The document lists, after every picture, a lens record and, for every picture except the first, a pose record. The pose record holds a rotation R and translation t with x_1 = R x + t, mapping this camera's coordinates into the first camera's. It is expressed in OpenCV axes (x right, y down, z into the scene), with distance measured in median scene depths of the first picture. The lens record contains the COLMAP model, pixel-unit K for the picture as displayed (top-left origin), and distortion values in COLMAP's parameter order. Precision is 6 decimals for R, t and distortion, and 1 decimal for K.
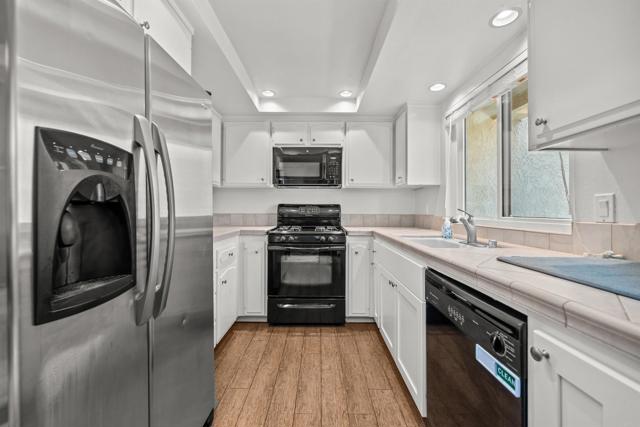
lens RADIAL K [[253.8, 0, 318.5], [0, 253.8, 209.3], [0, 0, 1]] dist [-0.000432, -0.001215]
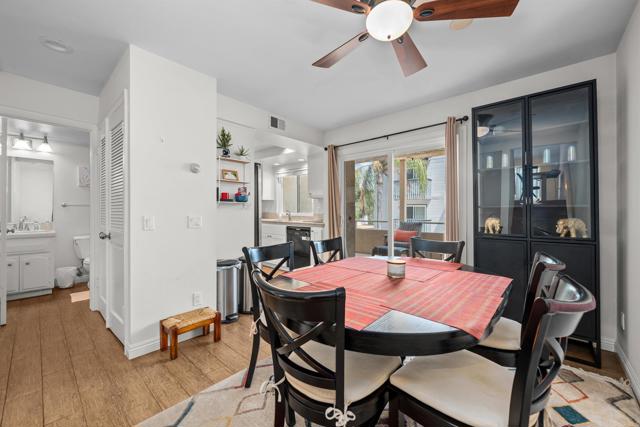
lens RADIAL K [[253.8, 0, 314.1], [0, 253.8, 213.3], [0, 0, 1]] dist [-0.000432, -0.001215]
pose [[0.677983, -0.013518, 0.734954, -0.957434], [-0.001515, 0.999803, 0.019787, -0.015755], [-0.735076, -0.014529, 0.677829, -0.857306]]
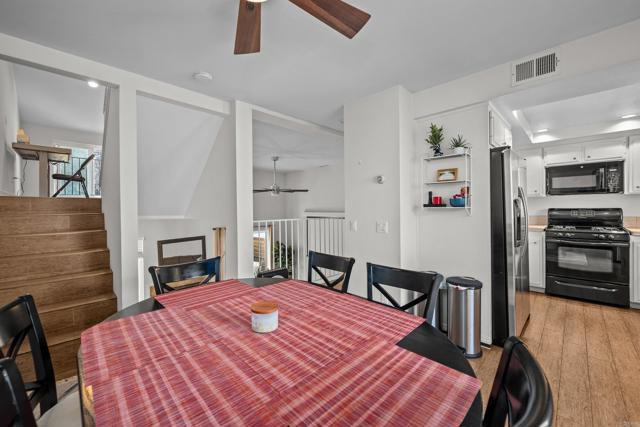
lens RADIAL K [[253.8, 0, 321.1], [0, 253.8, 210.4], [0, 0, 1]] dist [-0.000432, -0.001215]
pose [[0.719329, -0.007260, -0.694631, -0.104868], [0.016313, 0.999846, 0.006443, -0.042491], [0.694478, -0.015967, 0.719337, -0.823015]]
